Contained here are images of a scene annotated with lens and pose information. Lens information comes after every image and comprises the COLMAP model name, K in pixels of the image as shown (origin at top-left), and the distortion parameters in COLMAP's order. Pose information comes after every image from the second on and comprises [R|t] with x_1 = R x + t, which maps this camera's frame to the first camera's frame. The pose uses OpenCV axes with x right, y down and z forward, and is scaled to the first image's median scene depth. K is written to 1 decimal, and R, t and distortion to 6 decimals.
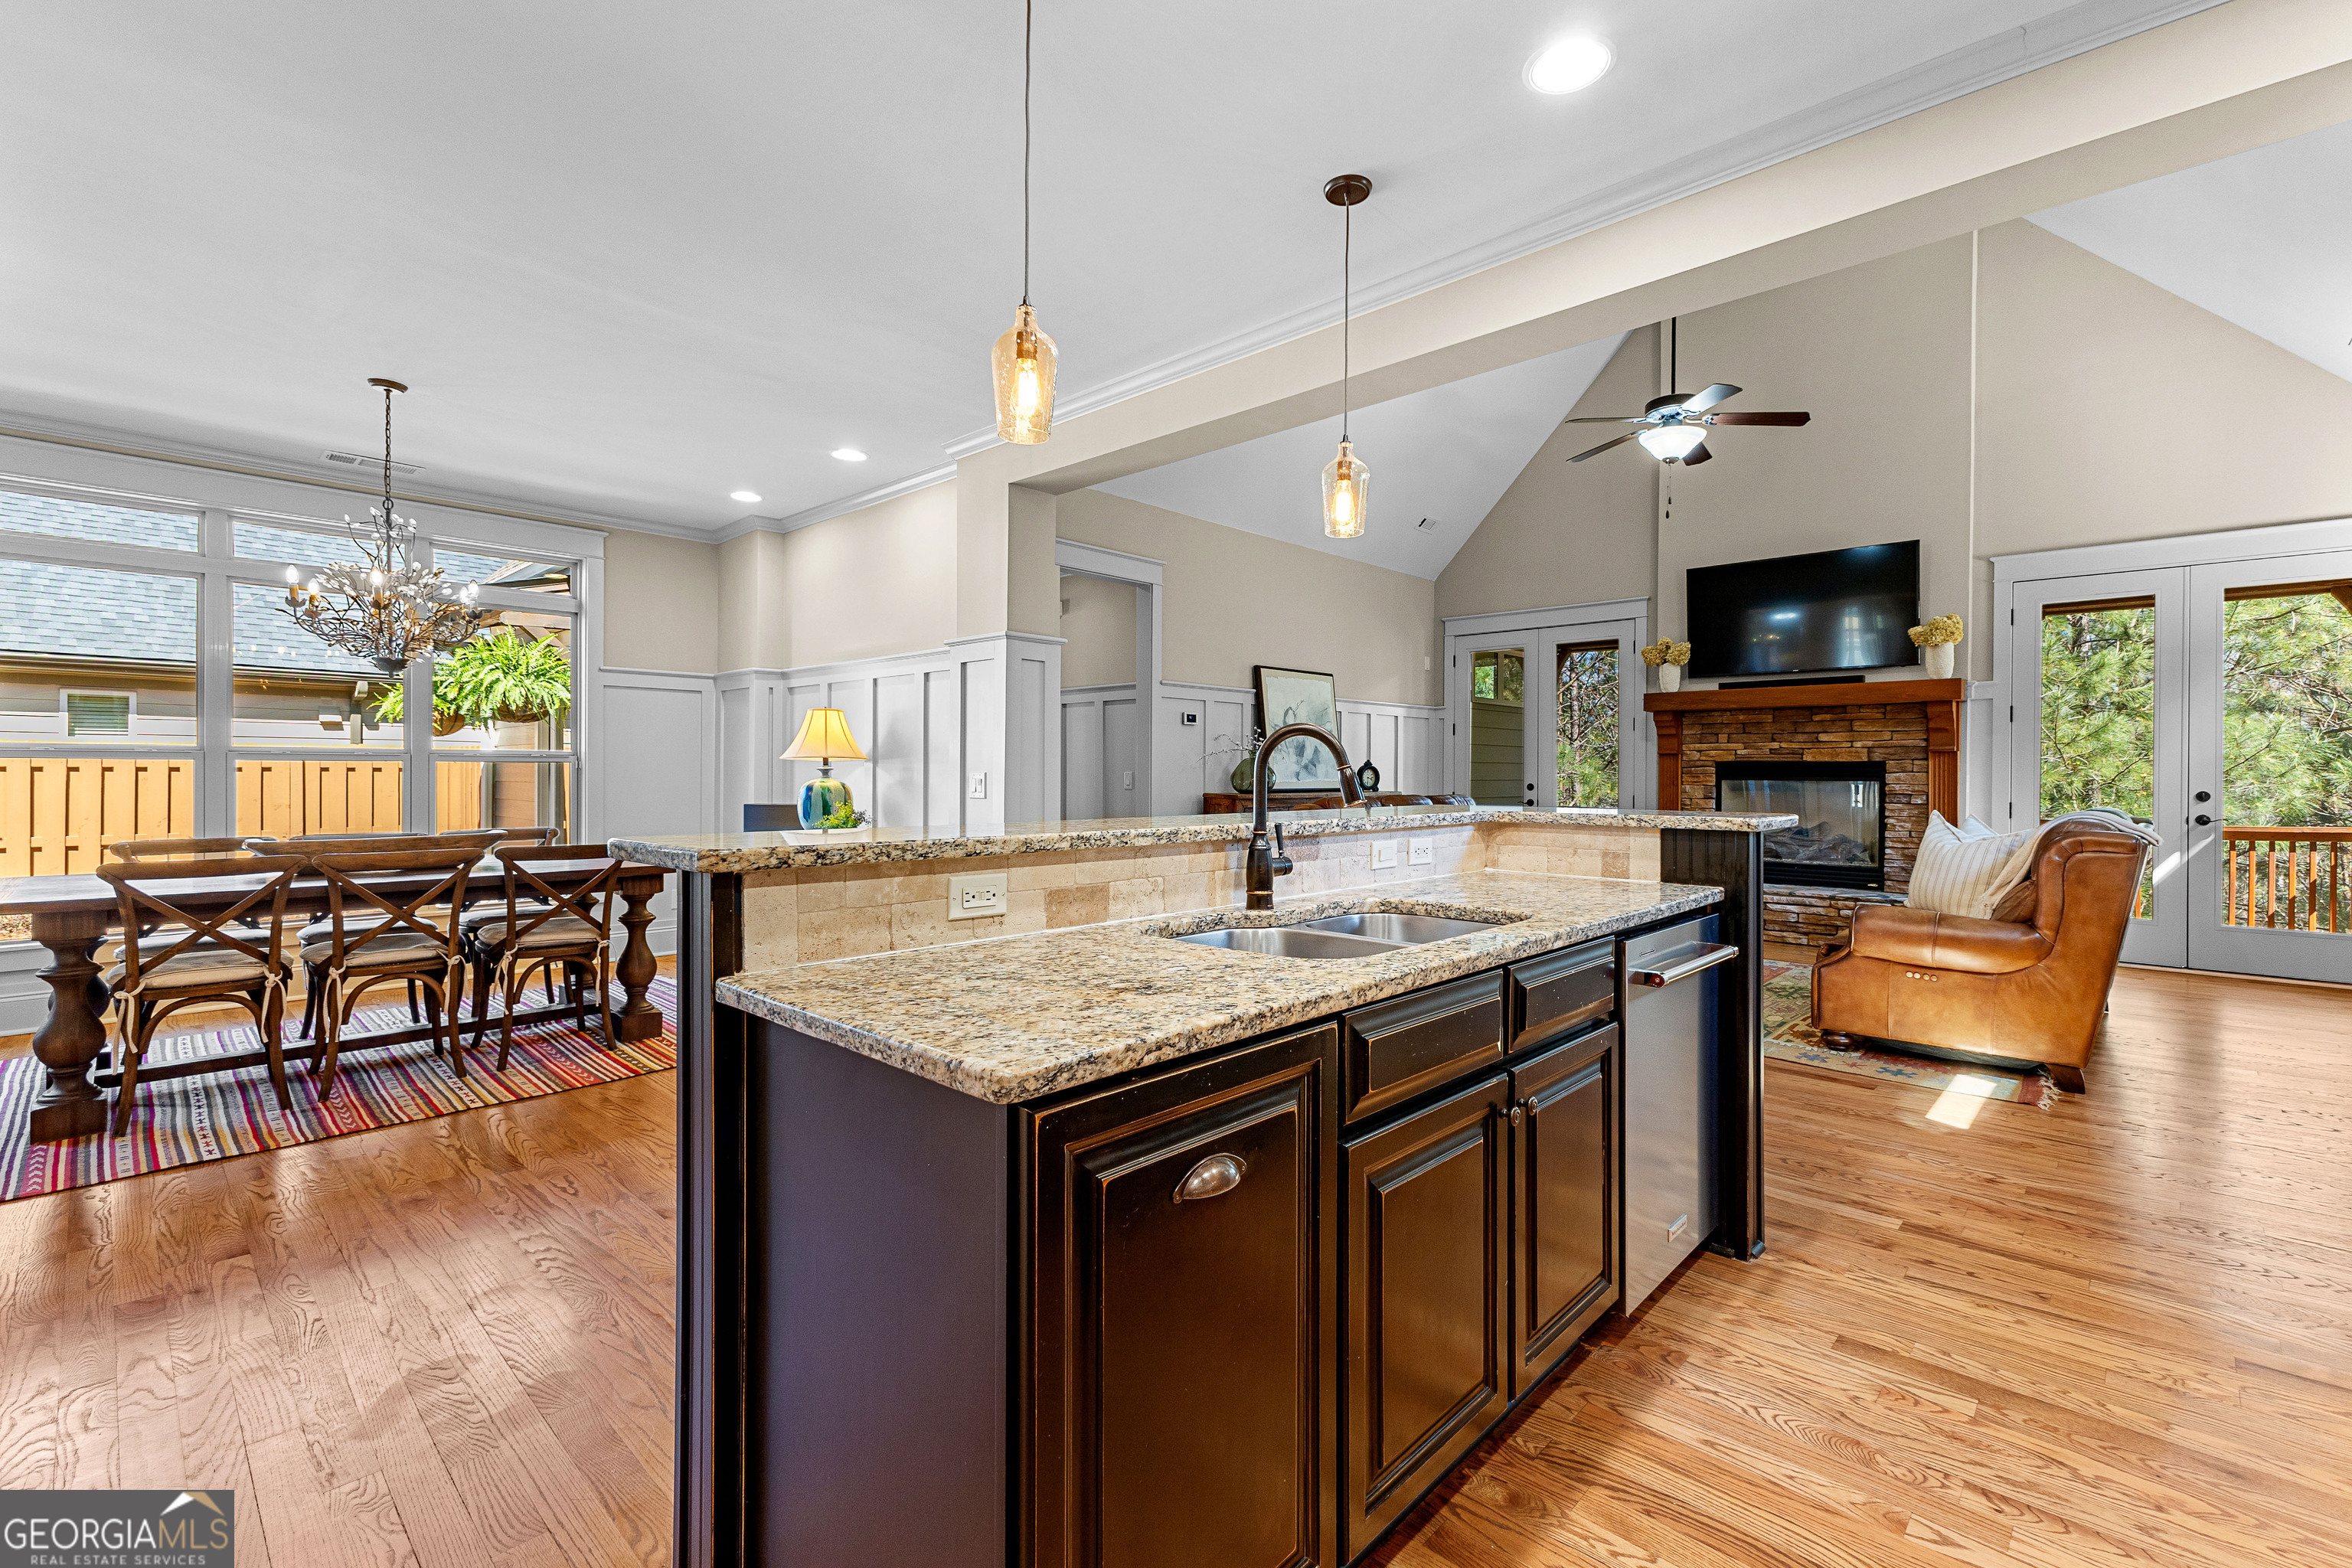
lens RADIAL K [[1015.2, 0, 1182.6], [0, 1015.2, 773.7], [0, 0, 1]] dist [0.011547, -0.002056]
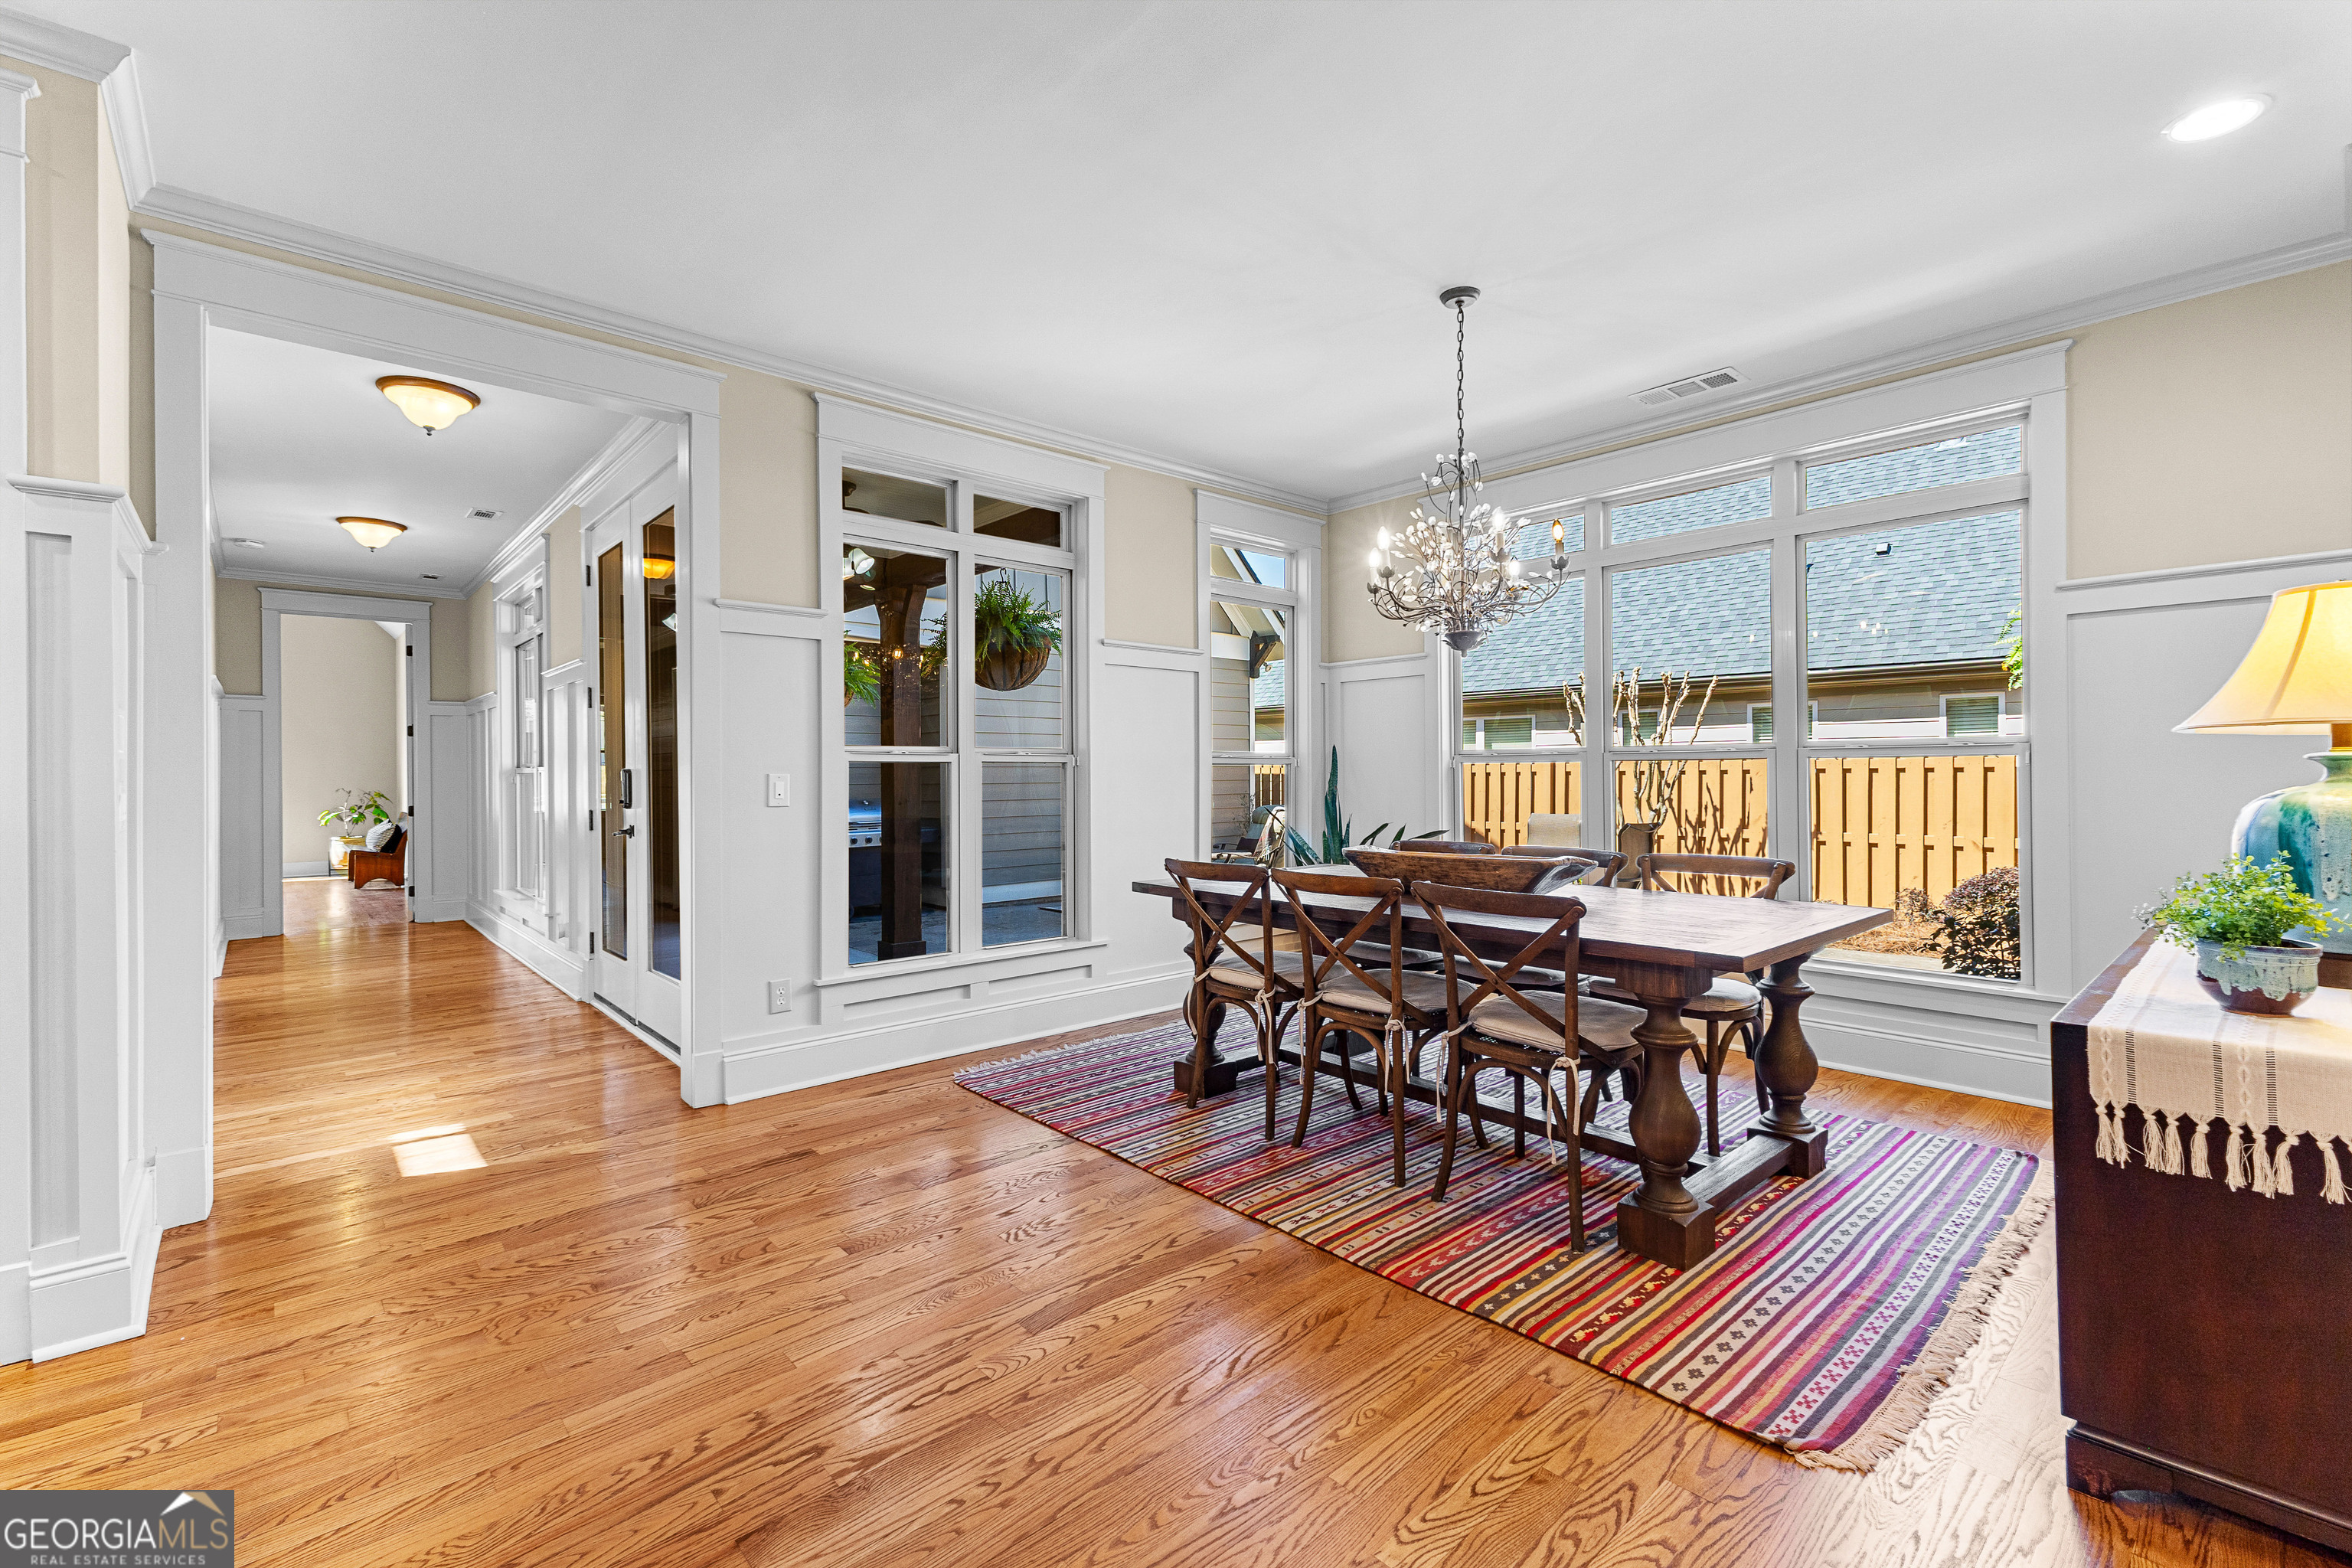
lens RADIAL K [[1015.2, 0, 1182.6], [0, 1015.2, 773.7], [0, 0, 1]] dist [0.011547, -0.002056]
pose [[-0.078343, -0.005251, -0.996913, 0.022477], [0.004801, 0.999973, -0.005644, 0.001145], [0.996915, -0.005229, -0.078316, 0.469000]]
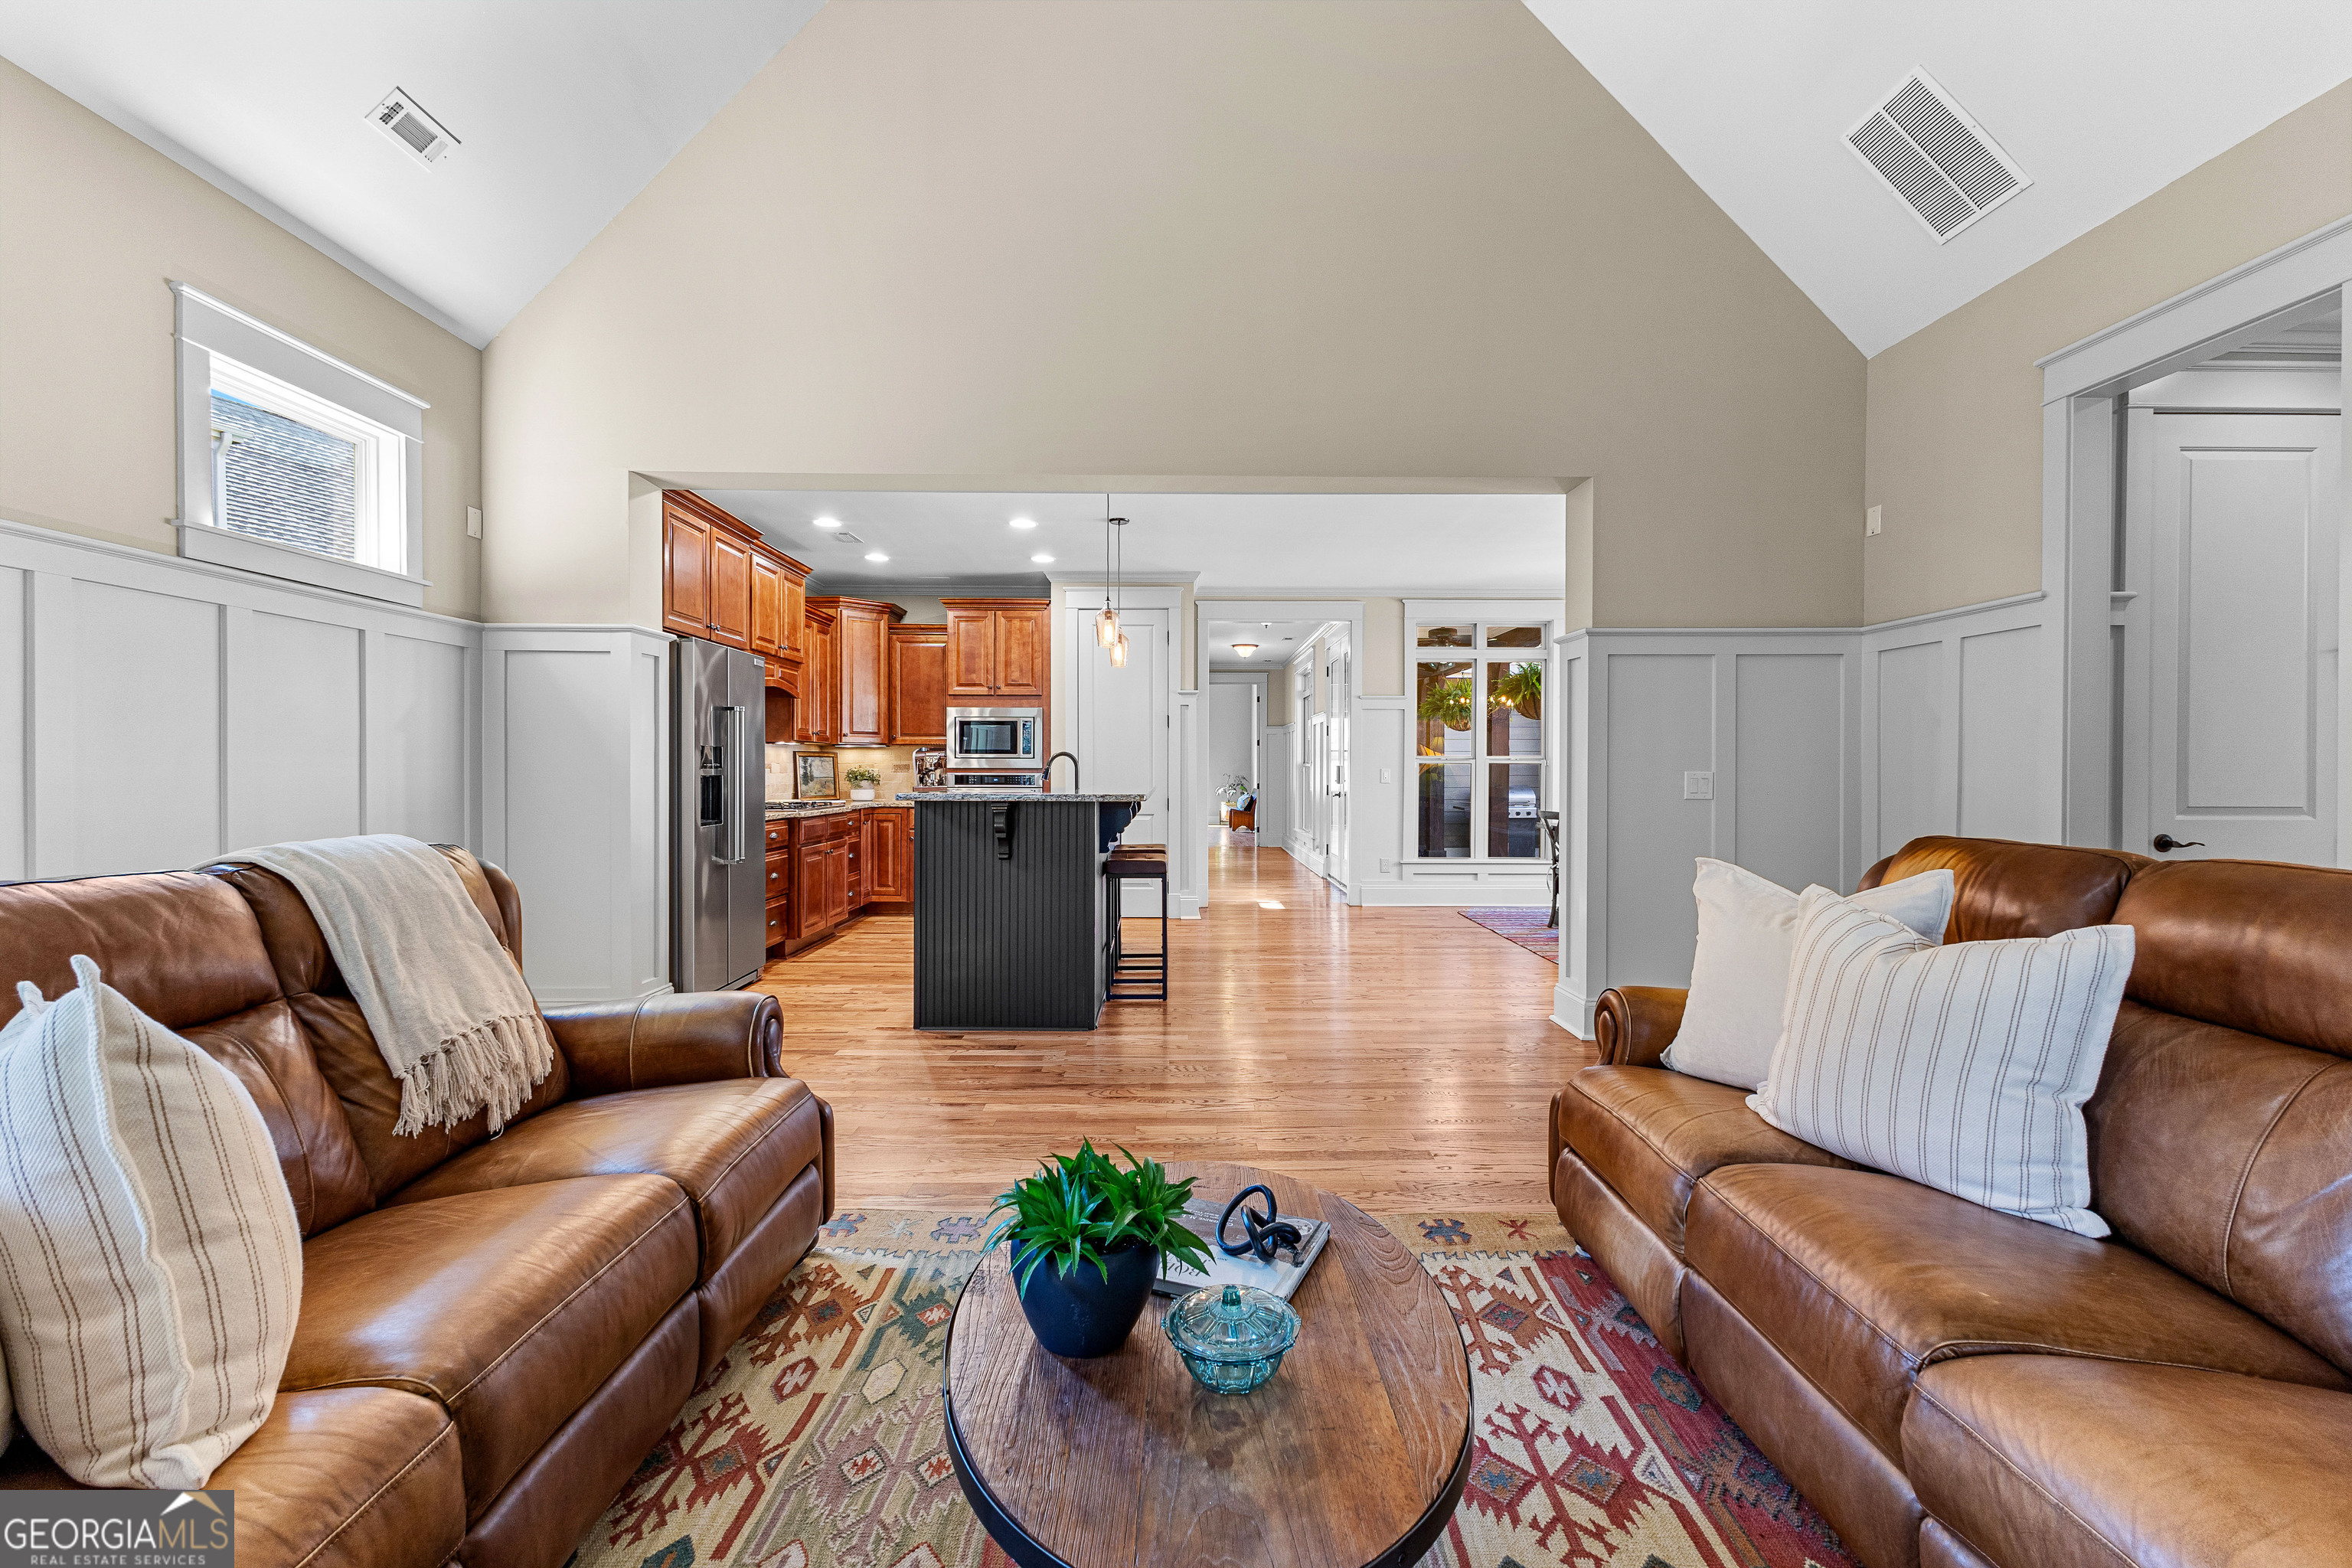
lens RADIAL K [[1015.2, 0, 1182.6], [0, 1015.2, 773.7], [0, 0, 1]] dist [0.011547, -0.002056]
pose [[-0.716907, -0.002355, -0.697165, 0.512820], [-0.007070, 0.999967, 0.003893, 0.000240], [0.697133, 0.007720, -0.716900, 0.902098]]
